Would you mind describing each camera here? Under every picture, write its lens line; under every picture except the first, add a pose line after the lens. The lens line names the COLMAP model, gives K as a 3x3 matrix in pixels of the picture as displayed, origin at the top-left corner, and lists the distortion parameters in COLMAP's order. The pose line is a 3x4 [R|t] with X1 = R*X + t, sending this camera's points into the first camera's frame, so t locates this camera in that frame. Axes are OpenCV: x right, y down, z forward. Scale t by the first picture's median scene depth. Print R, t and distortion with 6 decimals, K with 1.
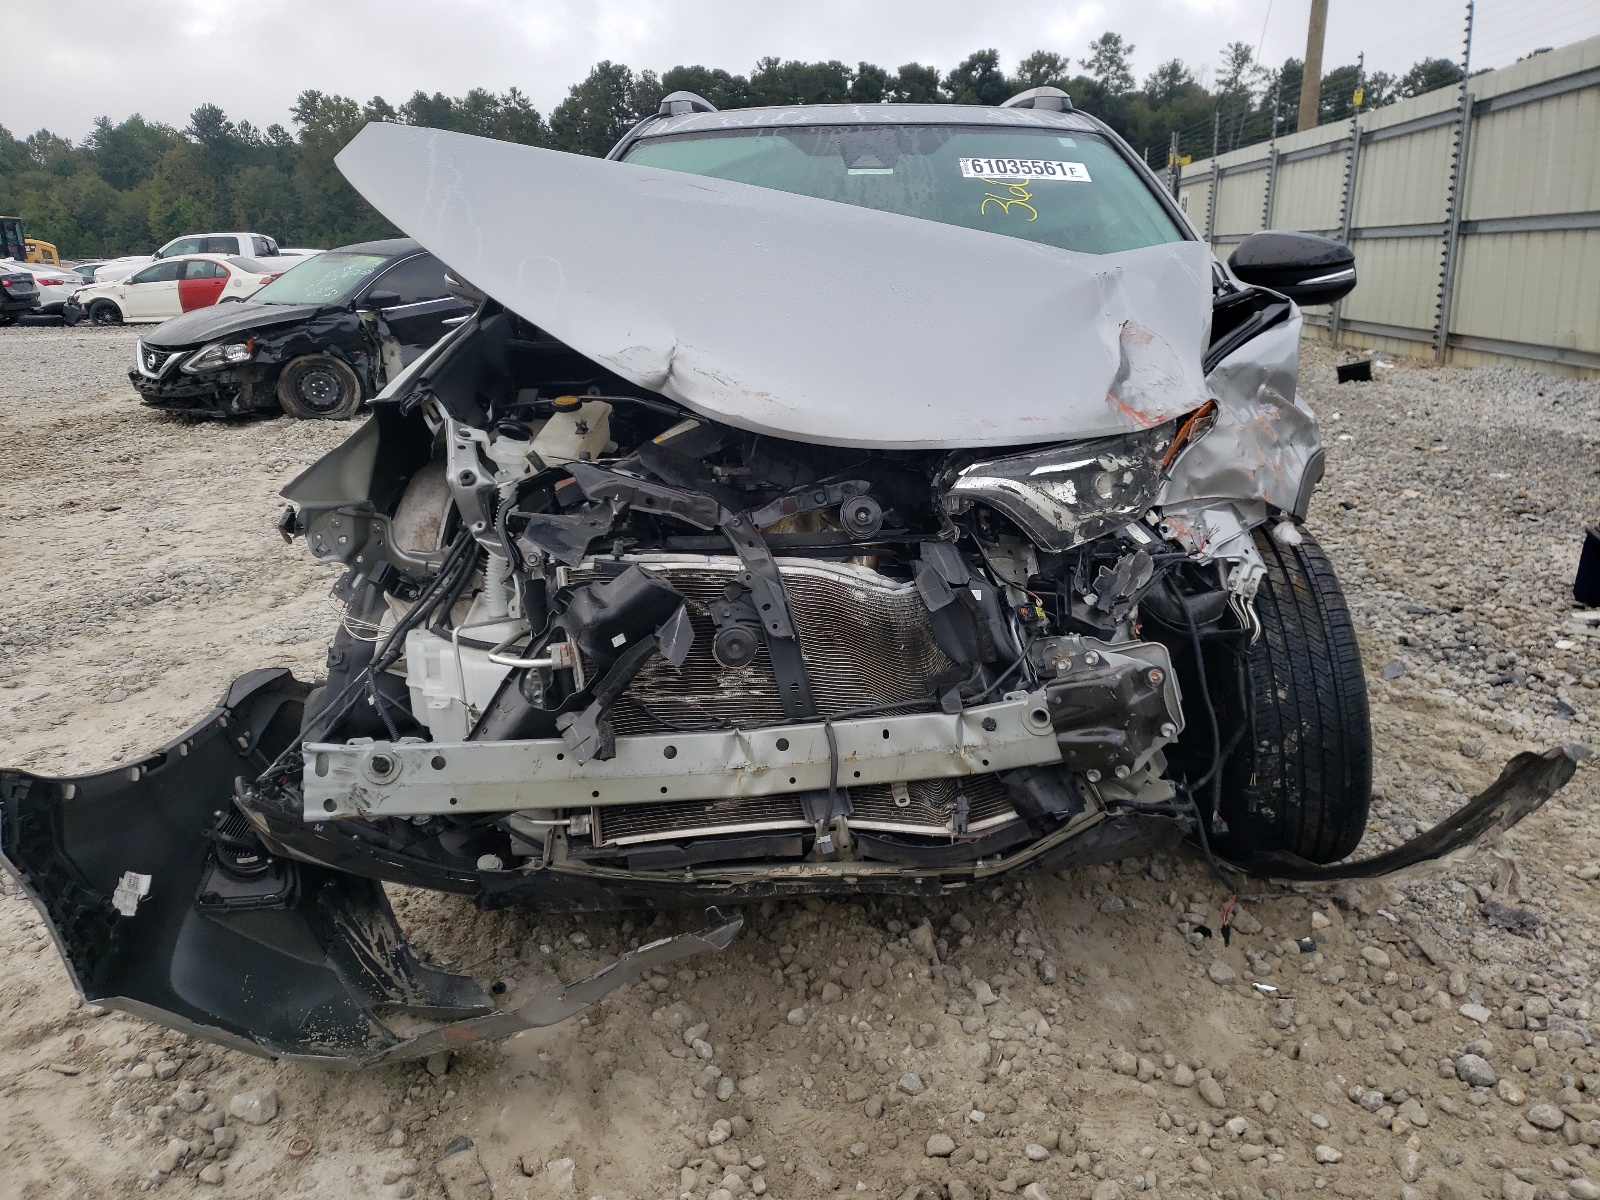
lens RADIAL K [[1267.0, 0, 800.7], [0, 1267.0, 669.6], [0, 0, 1]] dist [0.006487, -0.000393]
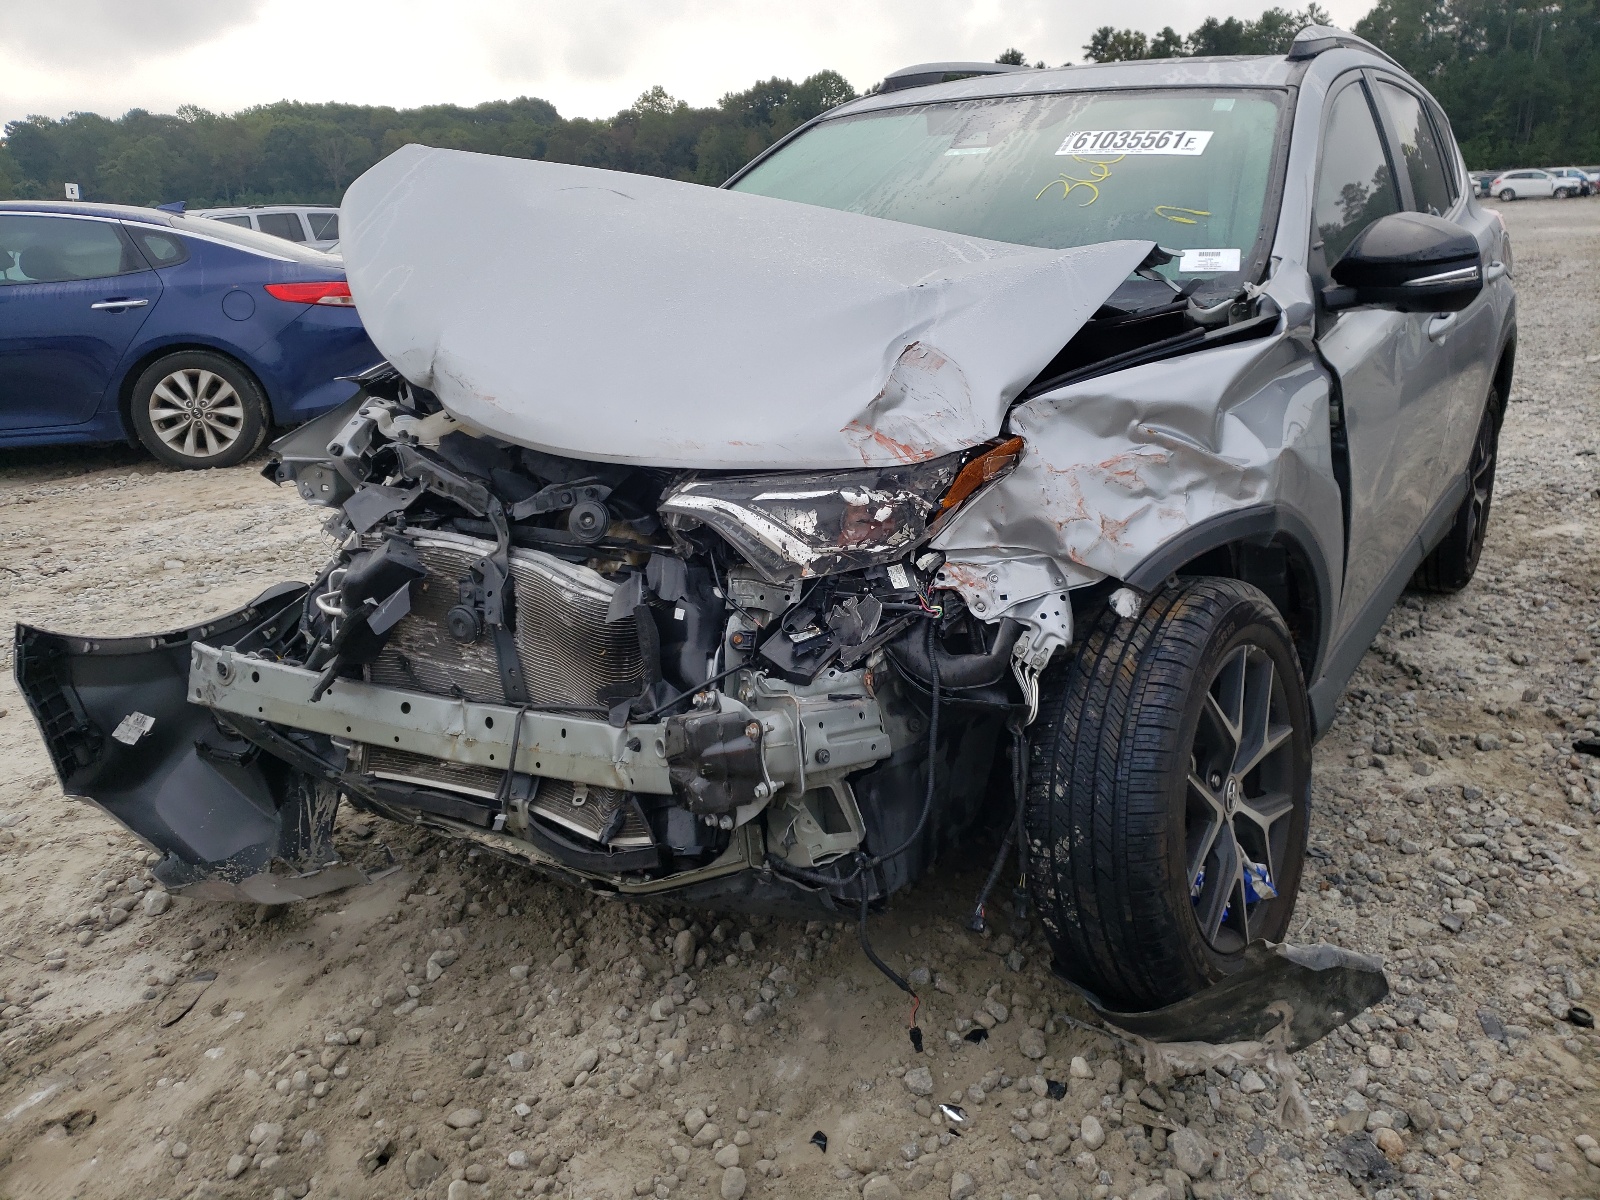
lens RADIAL K [[1270.1, 0, 754.1], [0, 1270.1, 598.5], [0, 0, 1]] dist [0.070716, -0.007320]
pose [[0.839823, 0.152993, -0.520855, 0.698133], [-0.159516, 0.986656, 0.032611, -0.111772], [0.518895, 0.055698, 0.853022, 0.183575]]
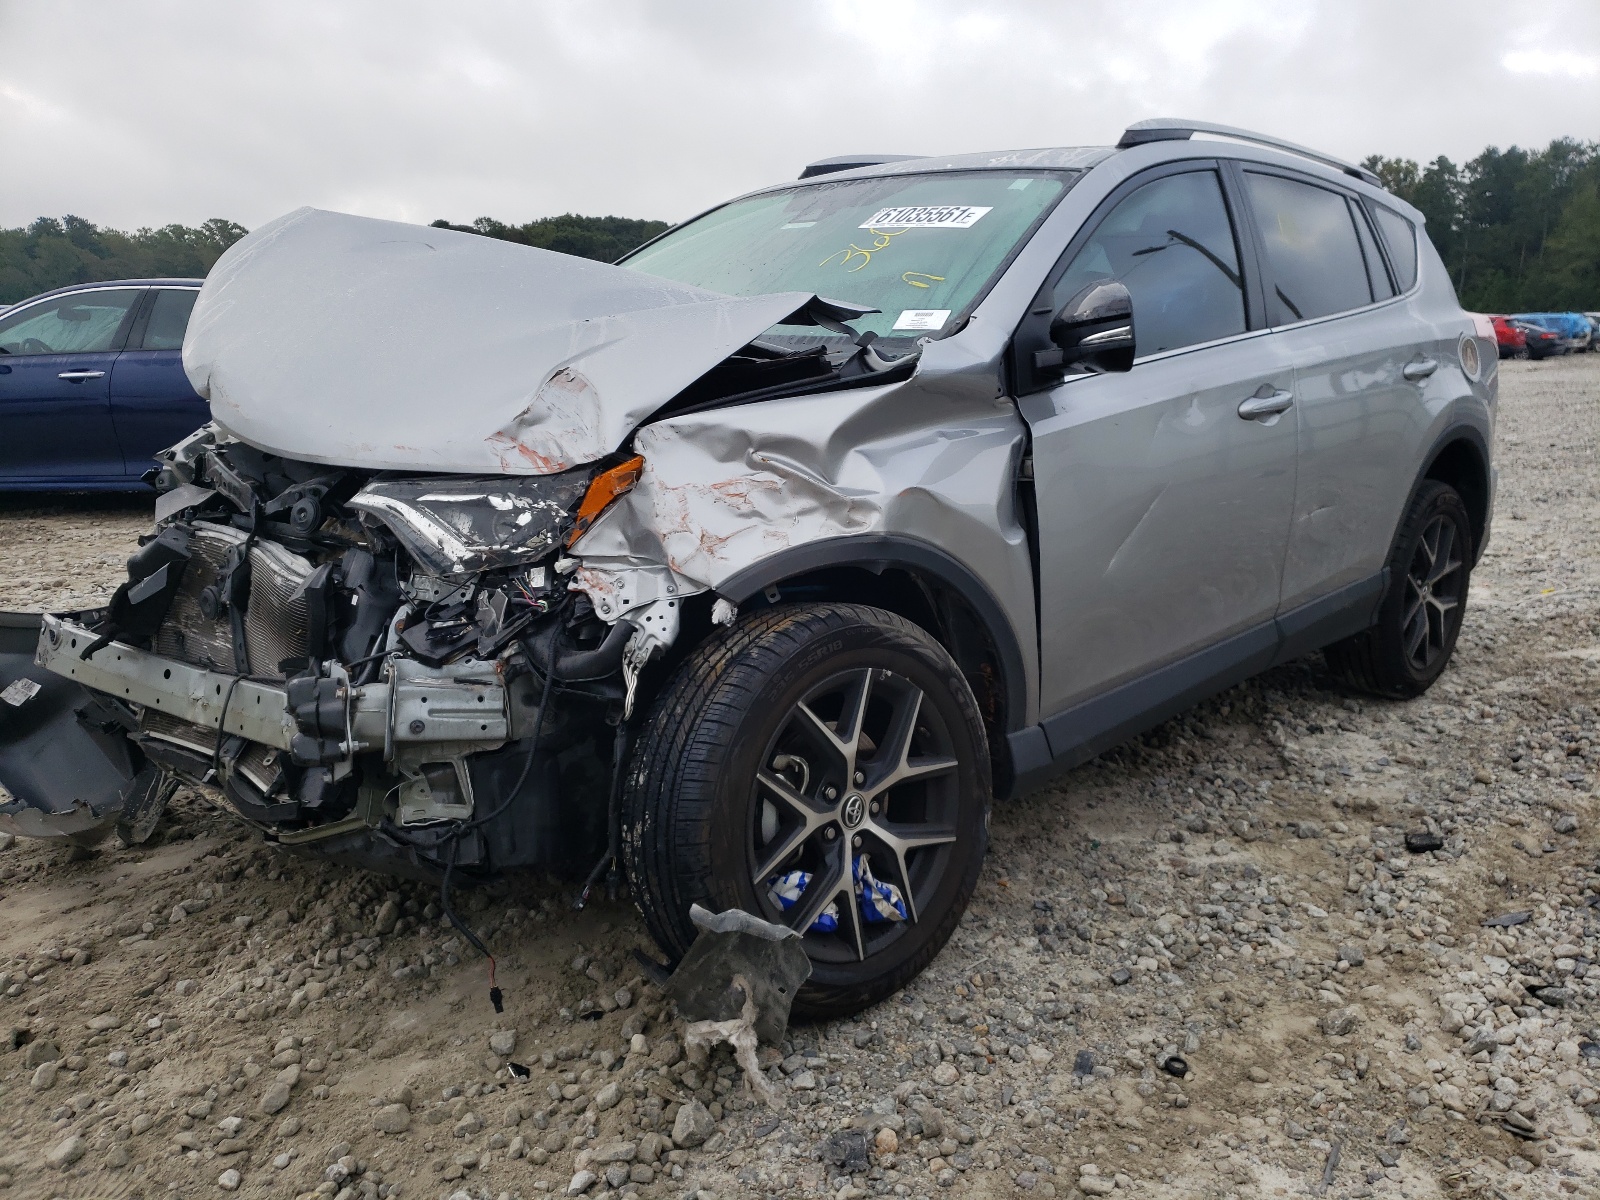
lens RADIAL K [[1270.1, 0, 754.1], [0, 1270.1, 598.5], [0, 0, 1]] dist [0.070716, -0.007320]
pose [[0.723564, 0.163820, -0.670535, 1.137781], [-0.231906, 0.972656, -0.012615, -0.125431], [0.650134, 0.164629, 0.741770, 0.392450]]
